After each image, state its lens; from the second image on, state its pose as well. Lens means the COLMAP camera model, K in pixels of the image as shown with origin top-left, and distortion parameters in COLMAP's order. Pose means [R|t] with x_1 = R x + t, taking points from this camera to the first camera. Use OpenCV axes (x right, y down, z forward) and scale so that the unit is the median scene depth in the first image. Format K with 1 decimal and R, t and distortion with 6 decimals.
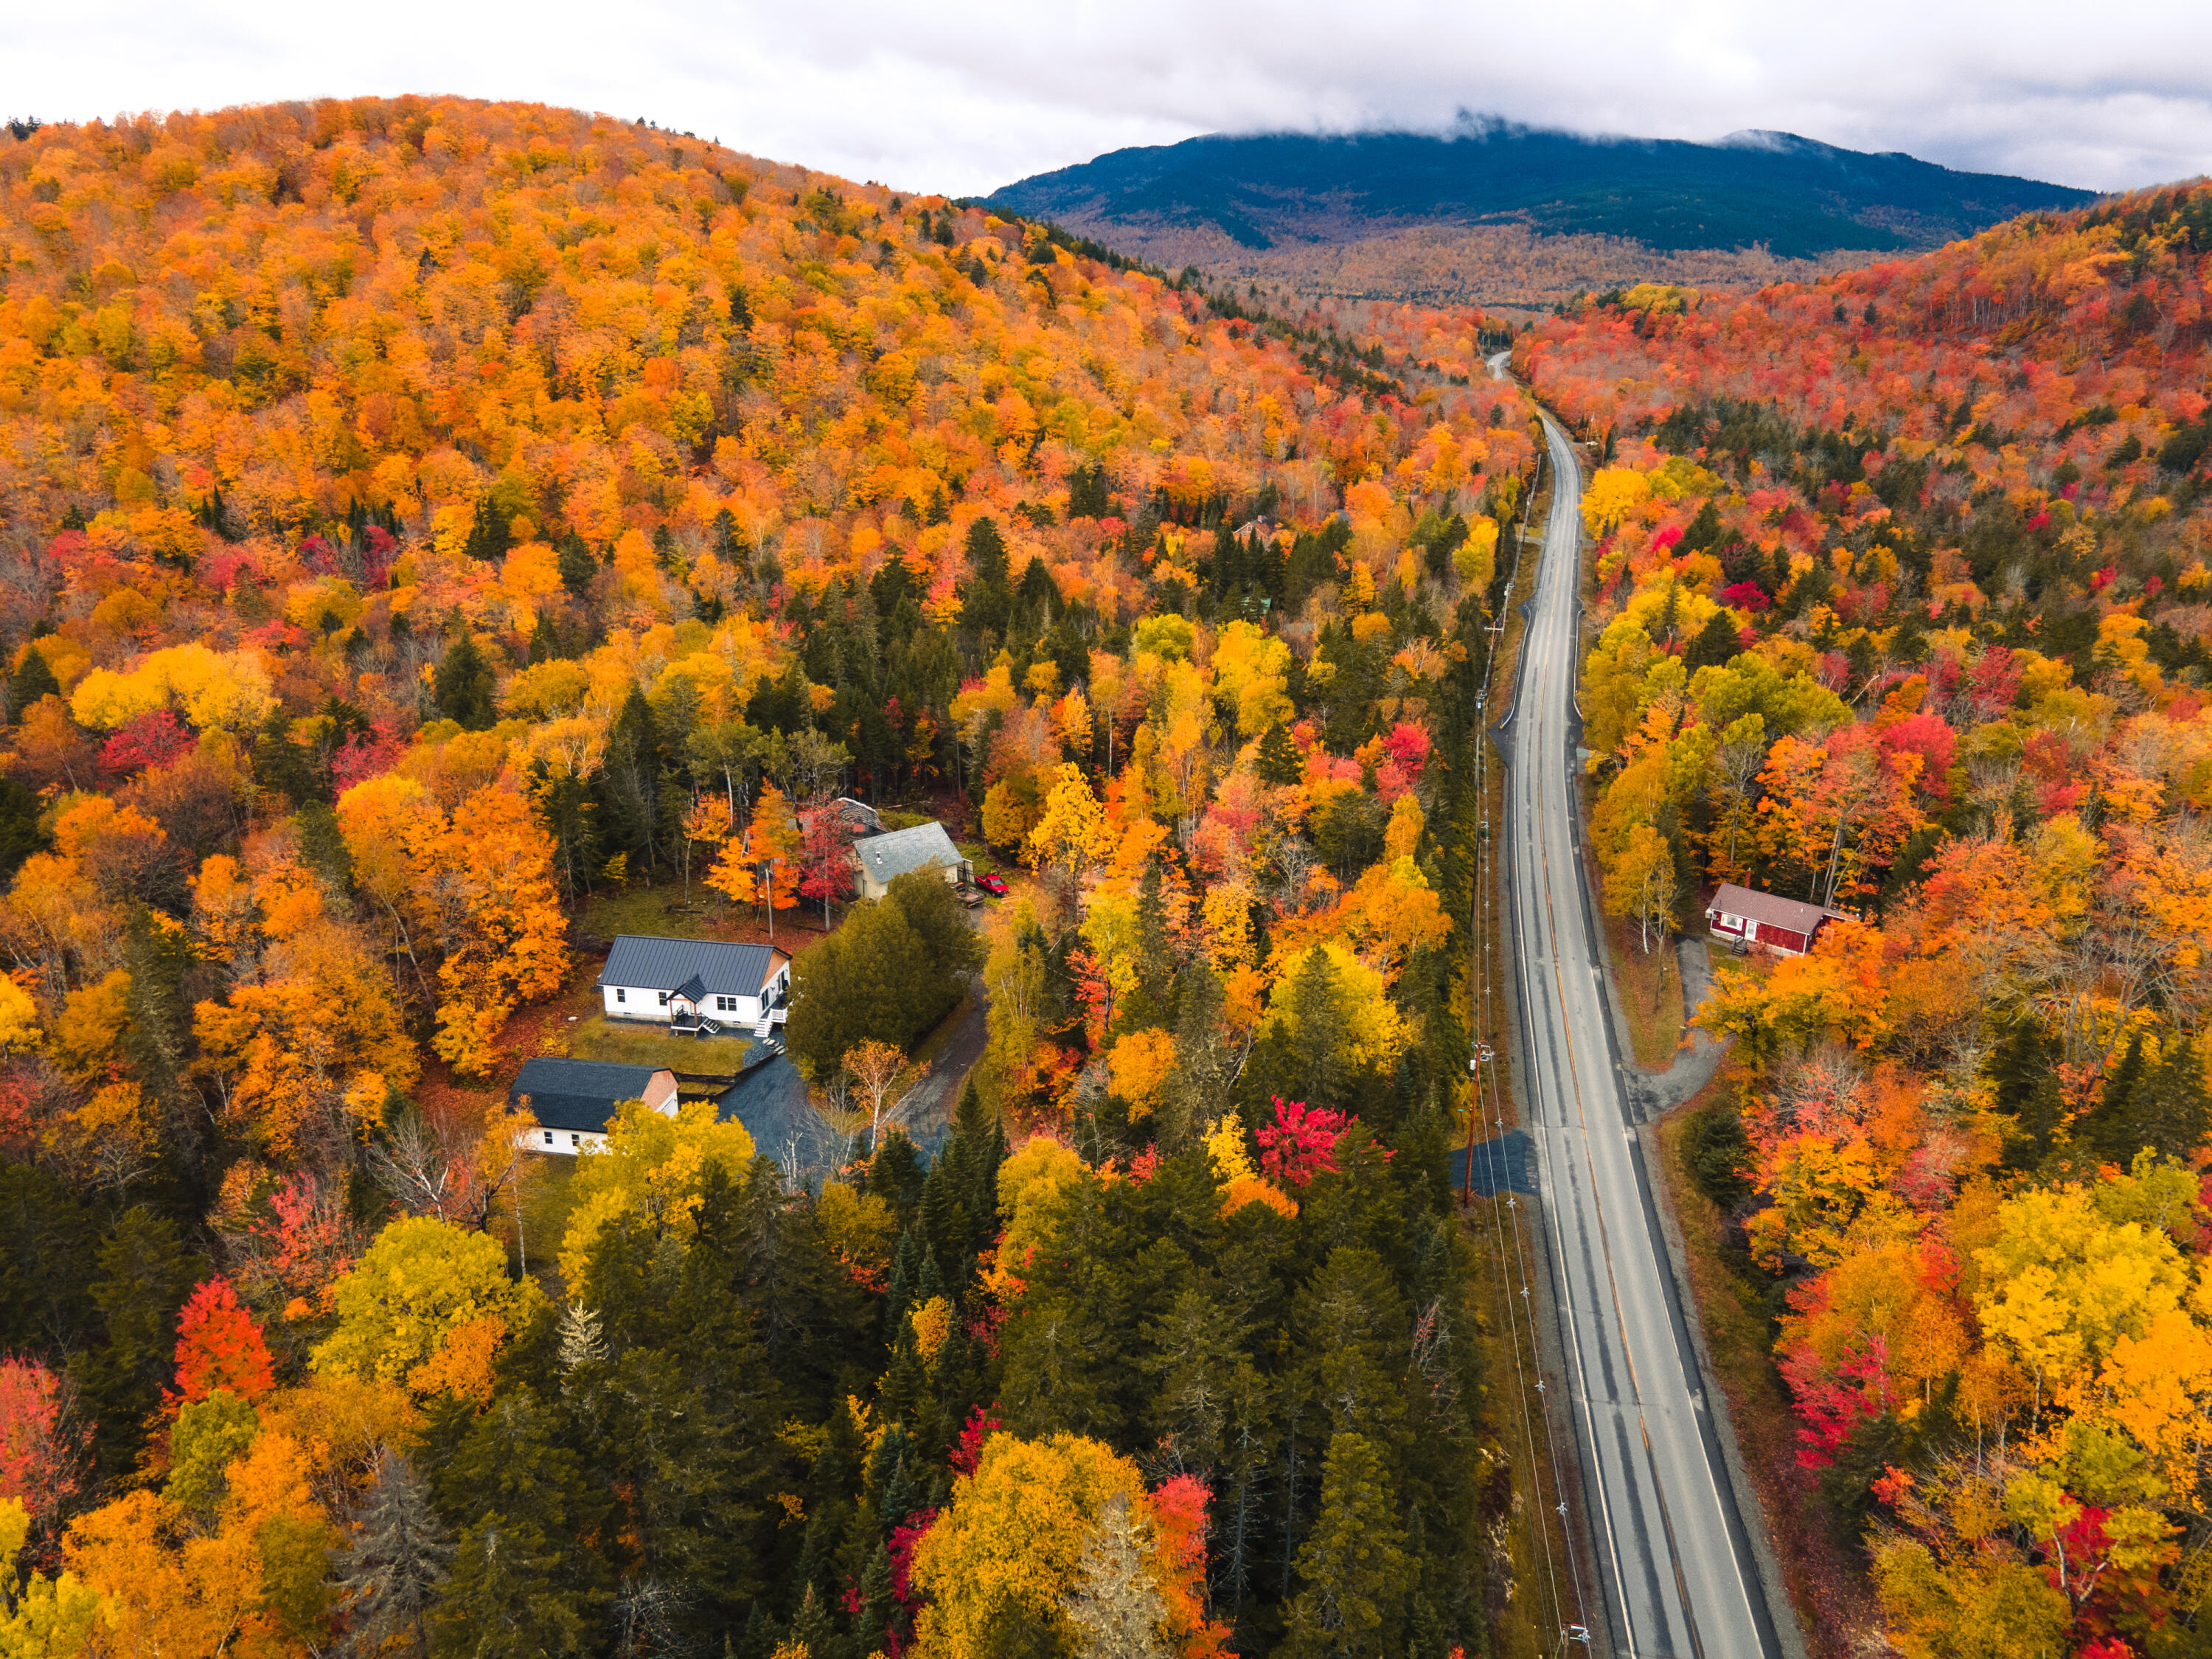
lens RADIAL K [[1571.0, 0, 1106.0], [0, 1571.0, 829.5], [0, 0, 1]] dist [0.039333, 0.030866]
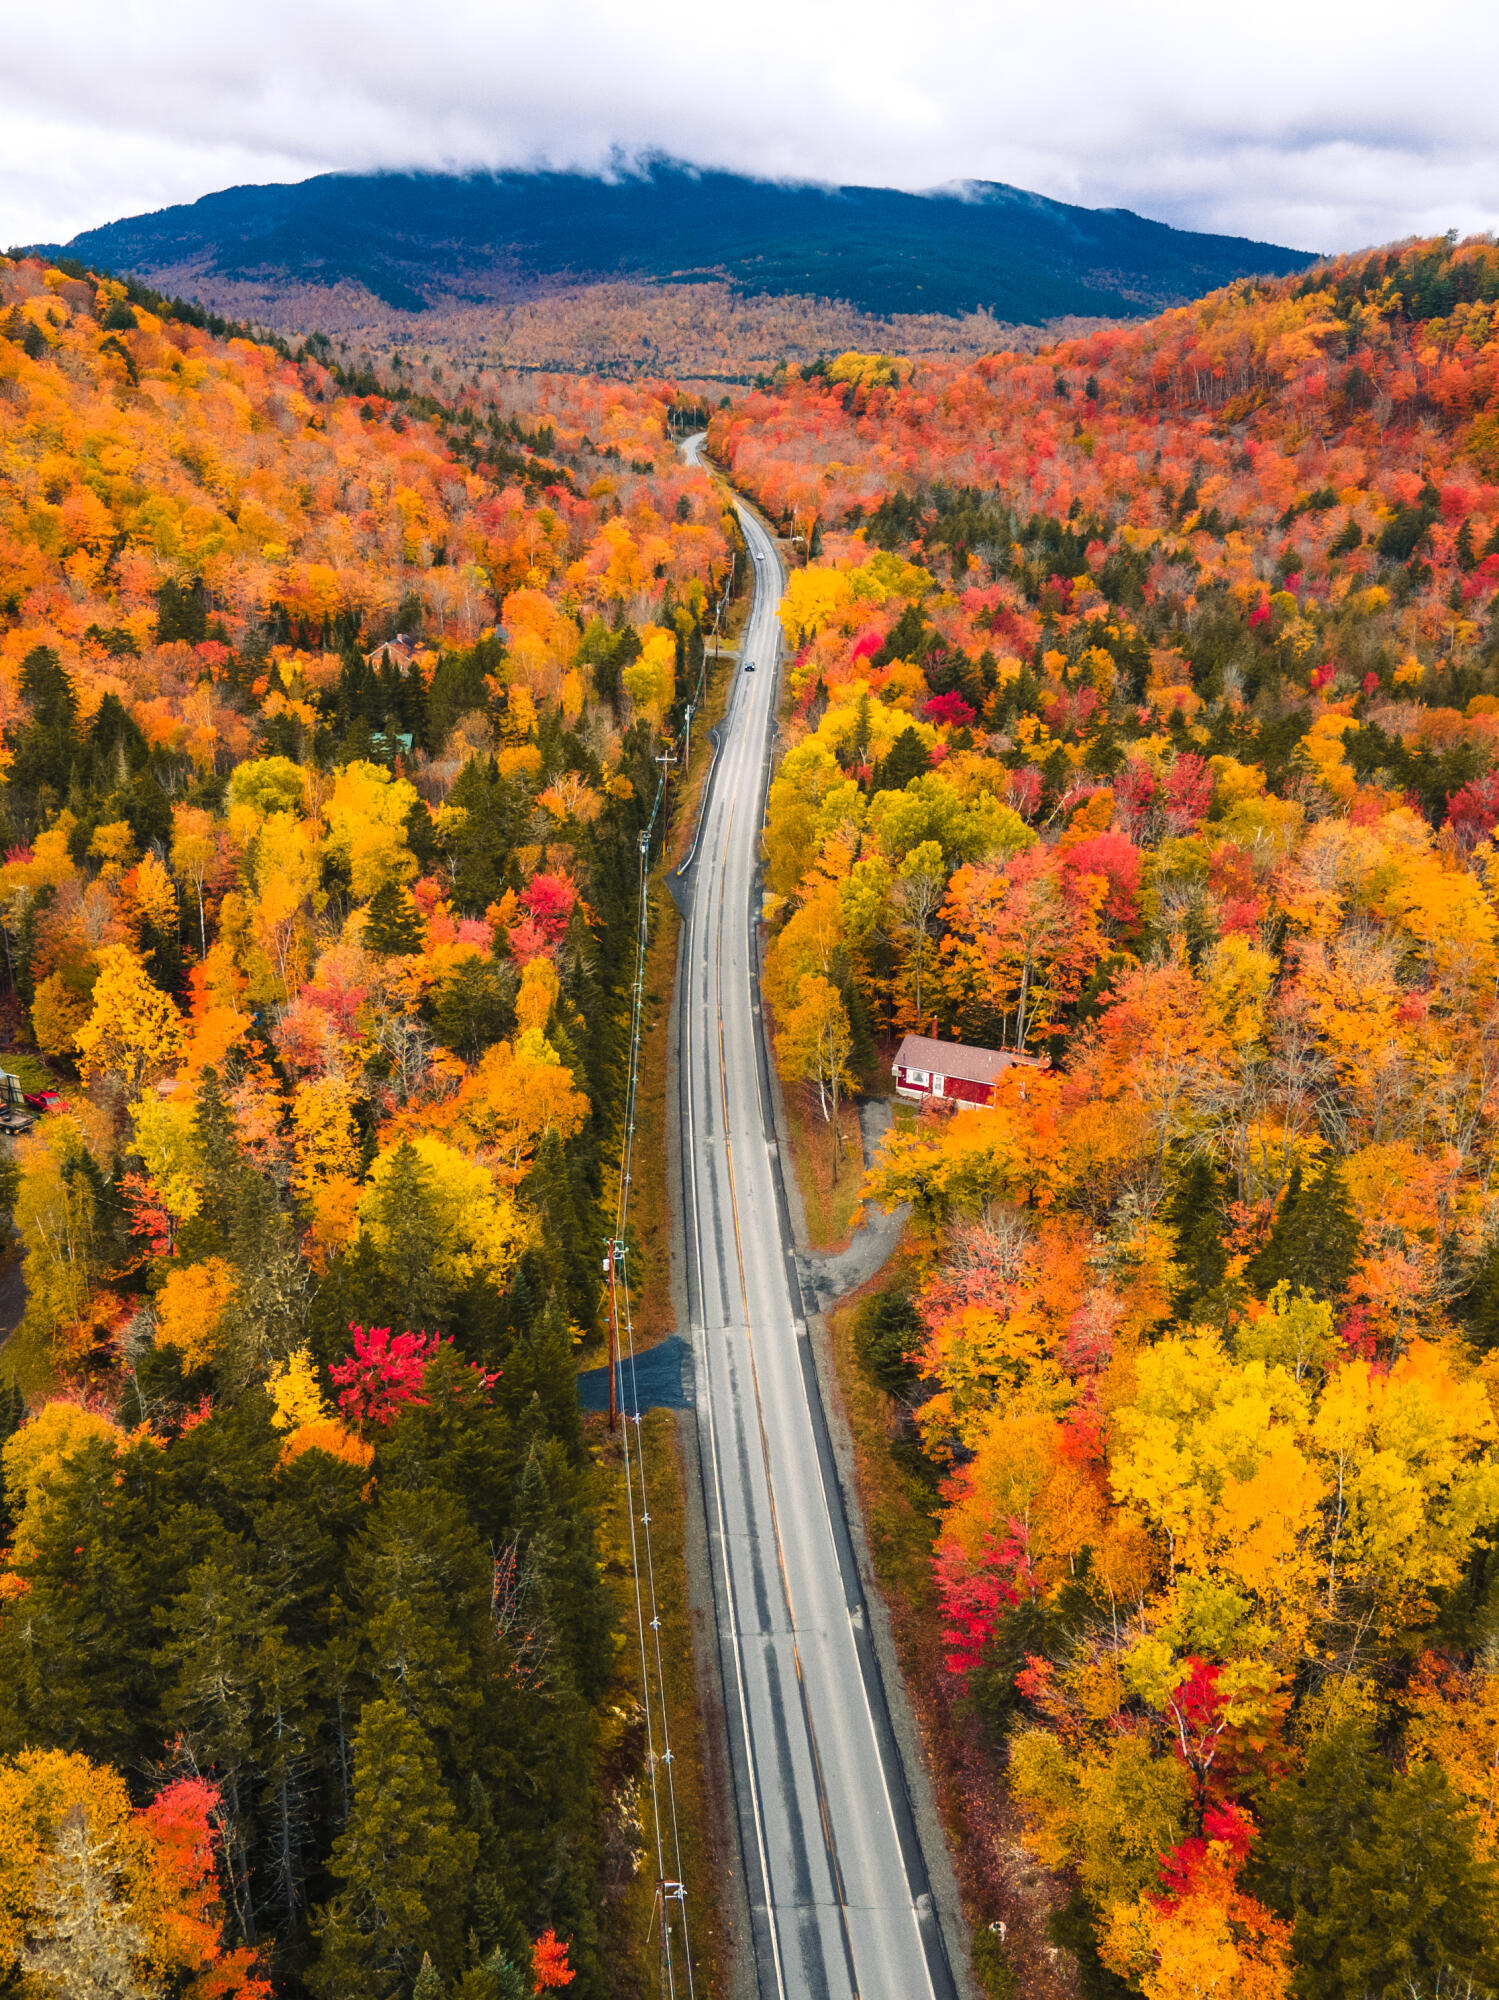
lens RADIAL K [[1942.1, 0, 749.5], [0, 1942.1, 1000.0], [0, 0, 1]] dist [0.066776, -0.071013]
pose [[0.981627, -0.068541, 0.178075, 0.110482], [0.070381, 0.997512, -0.004025, 0.012504], [-0.177356, 0.016484, 0.984009, -0.050343]]
